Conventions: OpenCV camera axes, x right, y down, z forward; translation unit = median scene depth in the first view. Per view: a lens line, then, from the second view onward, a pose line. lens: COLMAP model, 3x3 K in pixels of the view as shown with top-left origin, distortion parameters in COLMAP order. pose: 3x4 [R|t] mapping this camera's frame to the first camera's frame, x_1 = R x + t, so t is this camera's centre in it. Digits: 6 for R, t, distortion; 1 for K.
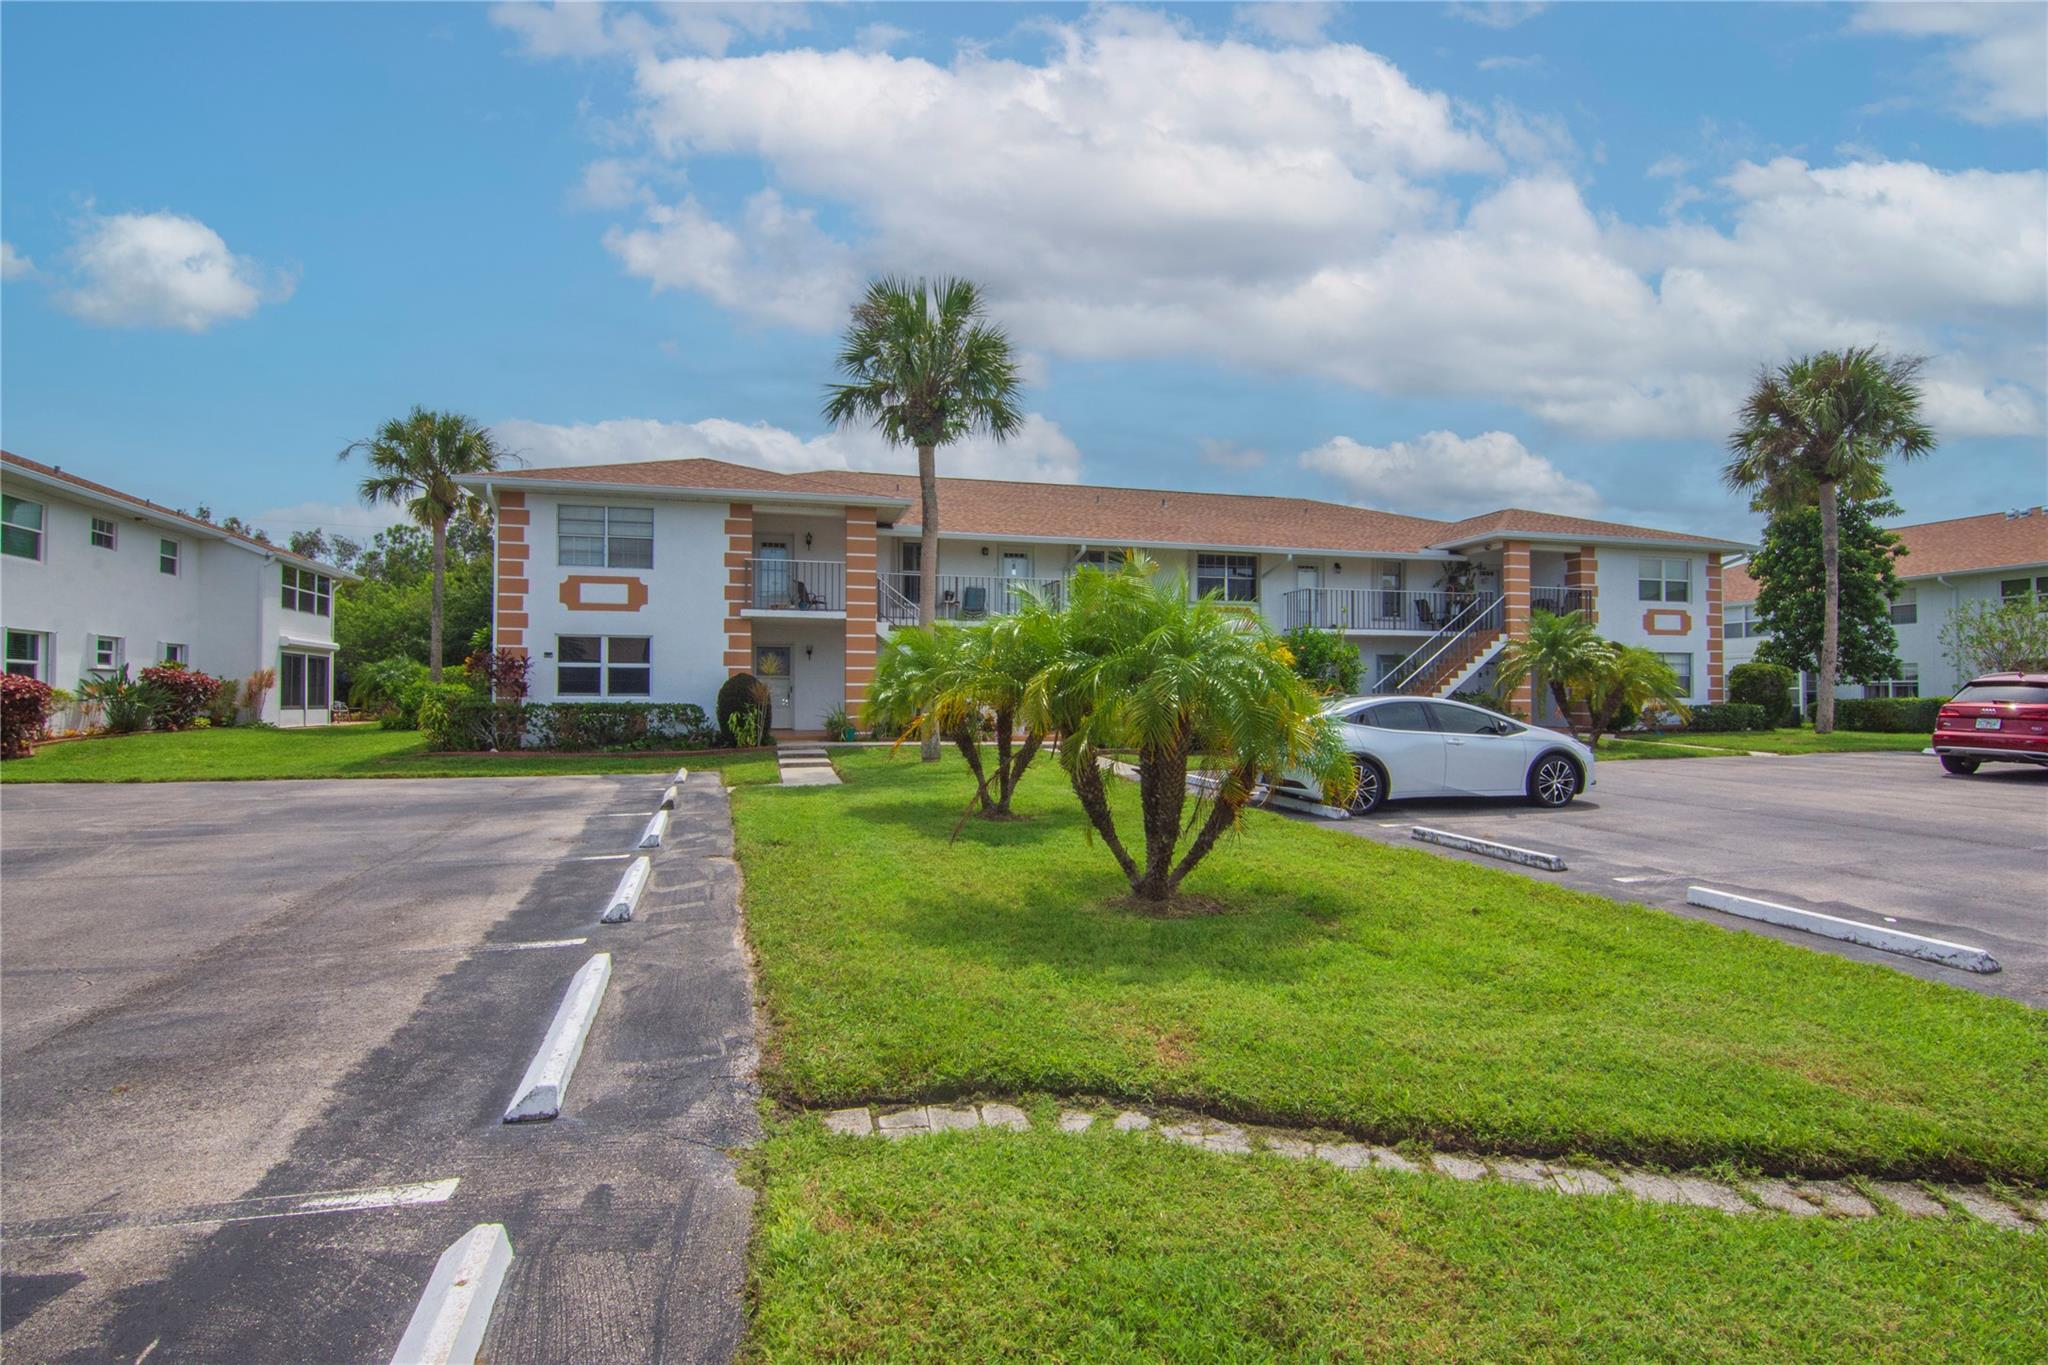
lens RADIAL K [[993.3, 0, 1018.9], [0, 993.3, 676.0], [0, 0, 1]] dist [-0.012144, -0.000314]
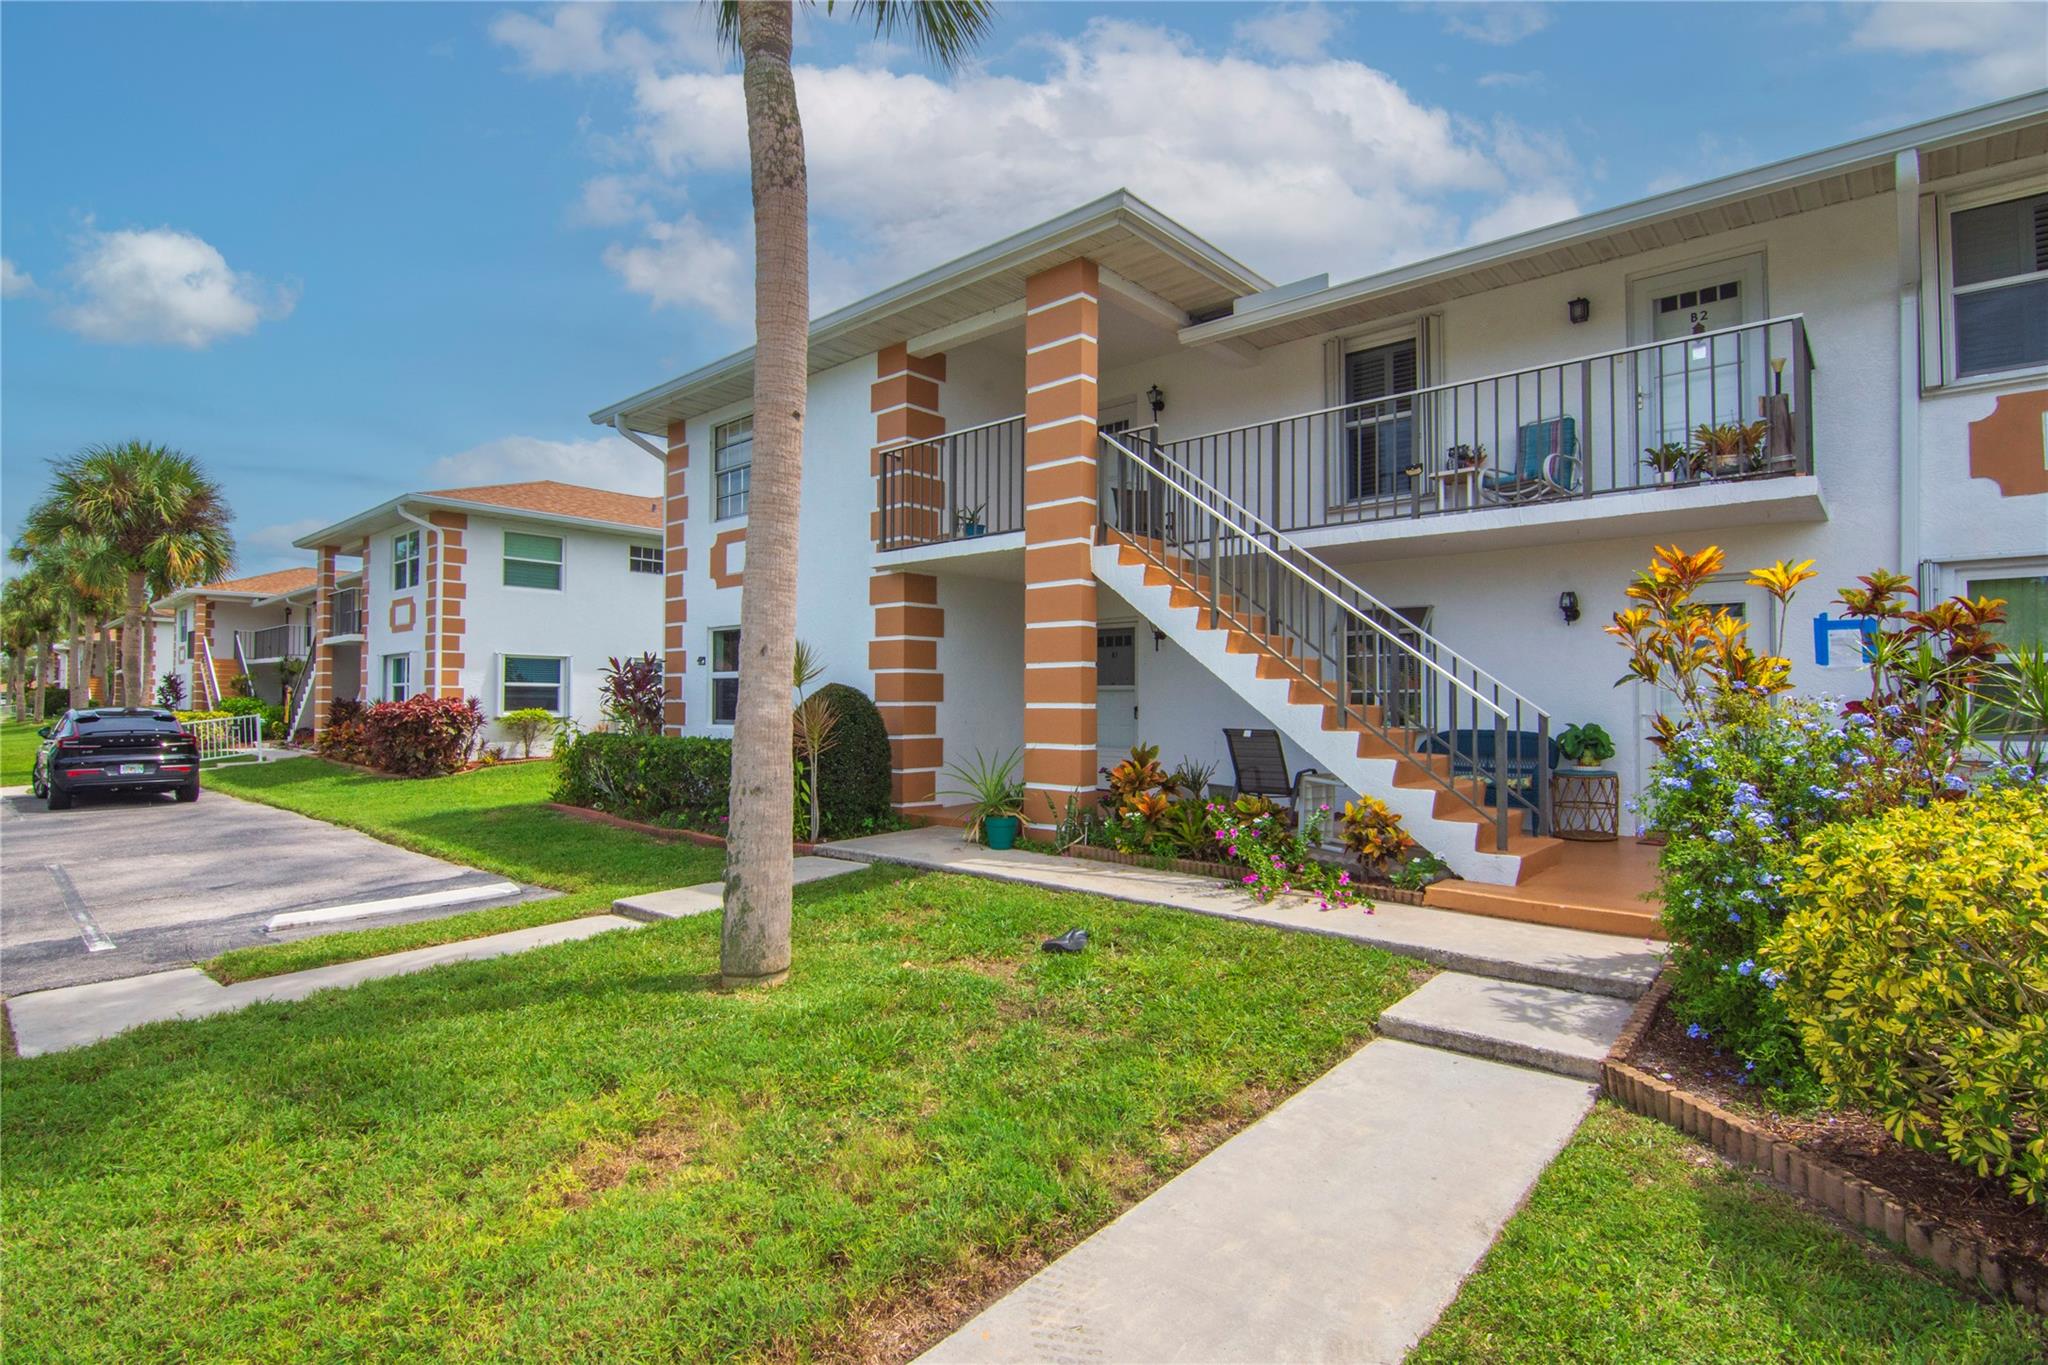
lens RADIAL K [[1076.8, 0, 1014.6], [0, 1076.8, 694.7], [0, 0, 1]] dist [-0.011630, -0.000295]
pose [[0.525262, -0.016044, -0.850789, 0.209266], [0.015632, 0.999835, -0.009203, 0.008419], [0.850797, -0.008465, 0.525426, 0.763468]]
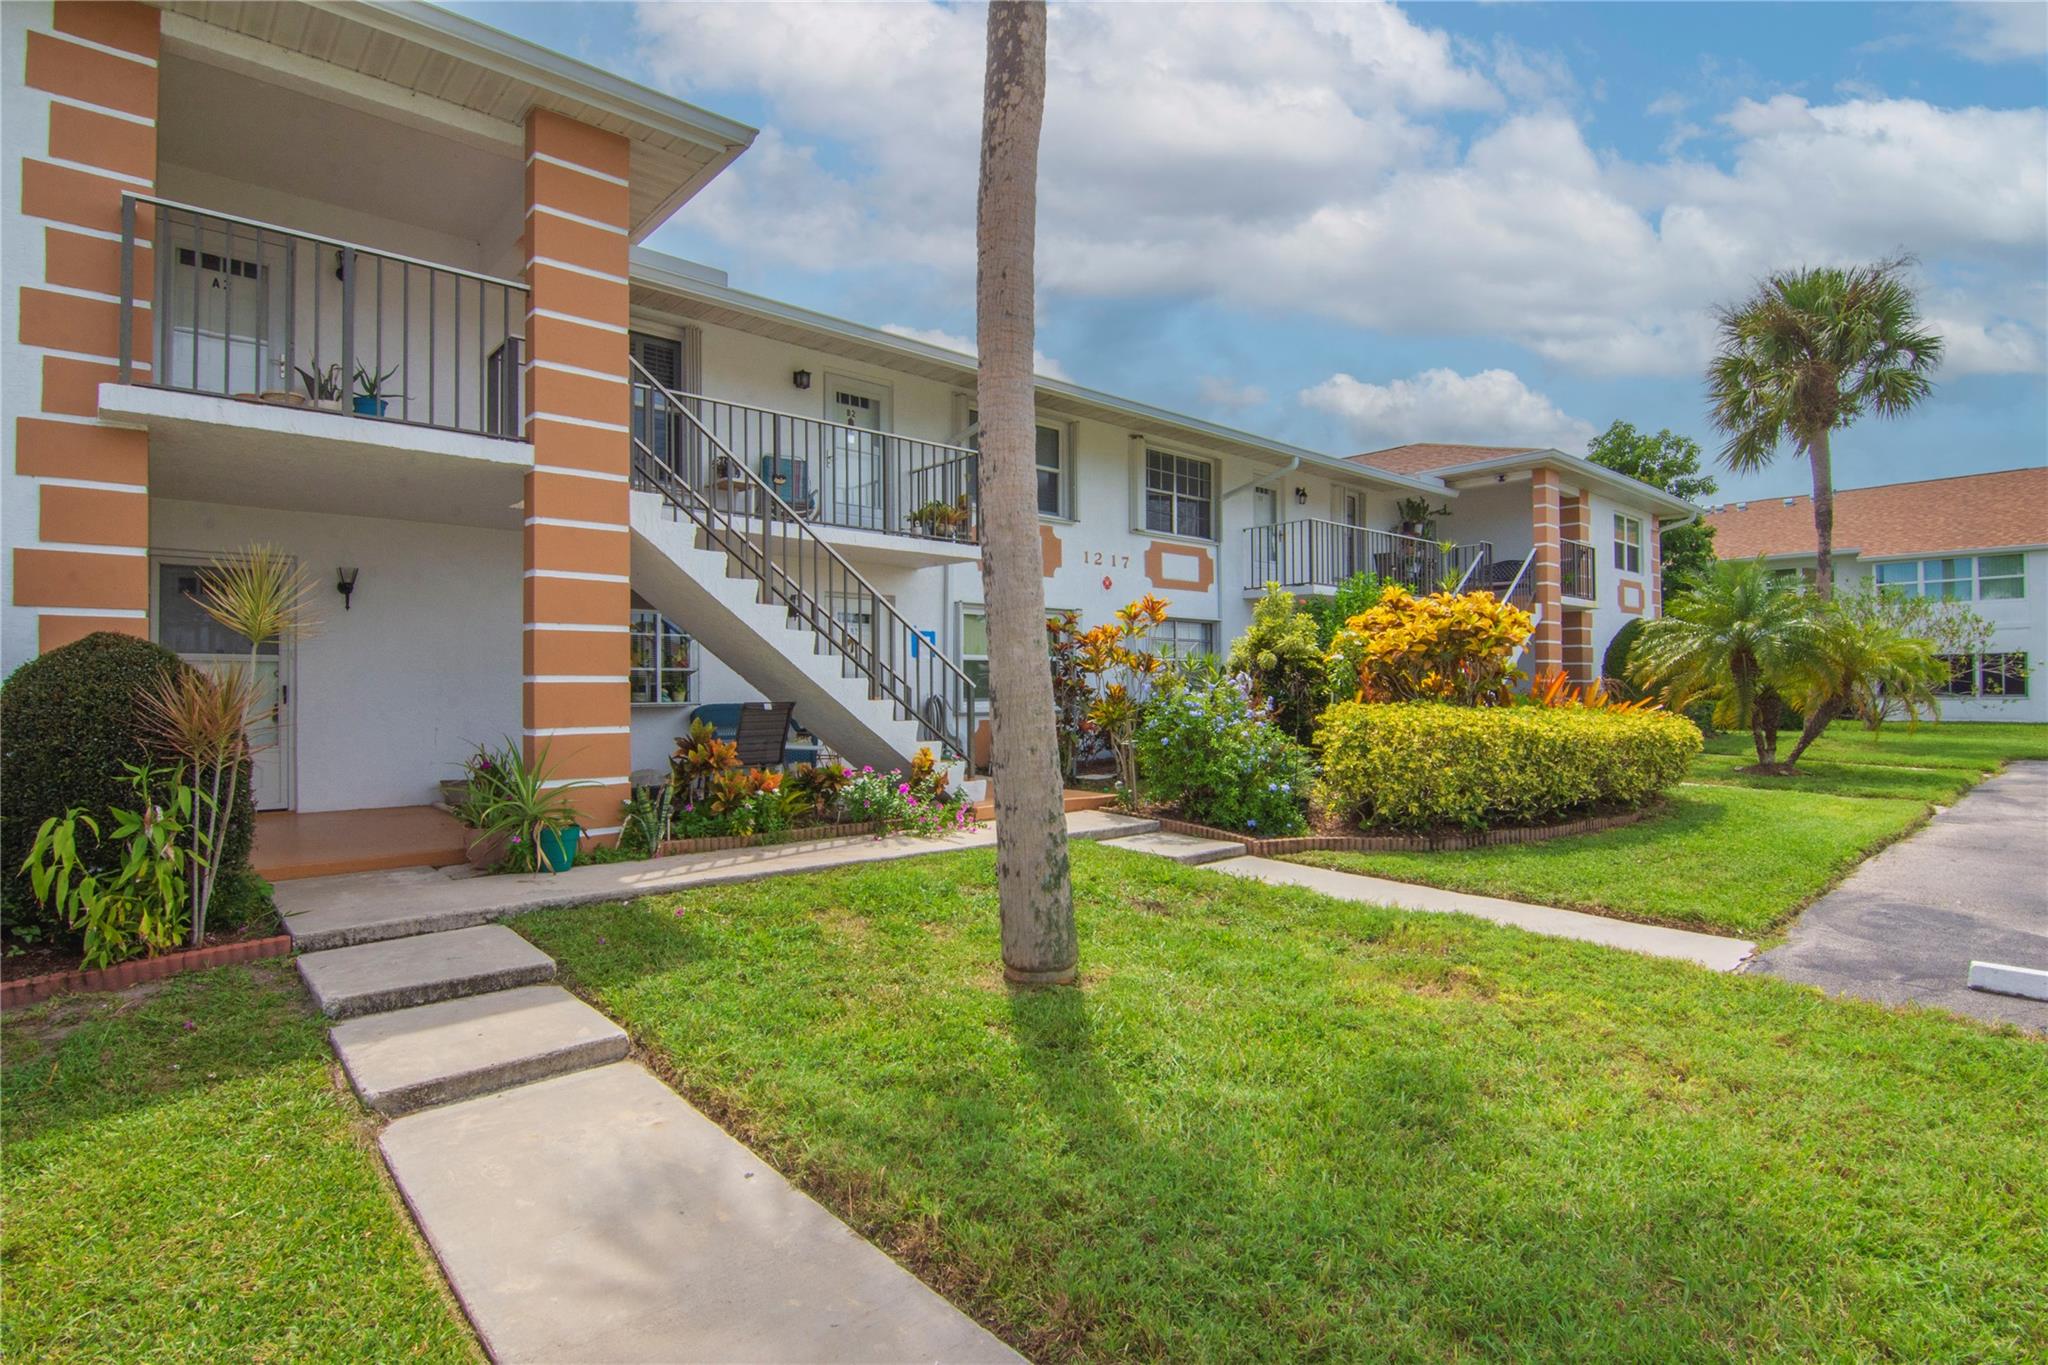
lens RADIAL K [[1015.5, 0, 1016.0], [0, 1015.5, 684.5], [0, 0, 1]] dist [-0.015296, 0.000202]
pose [[0.893026, -0.004975, 0.449978, -0.183567], [-0.001933, 0.999887, 0.014891, 0.005096], [-0.450001, -0.014168, 0.892916, 0.656226]]
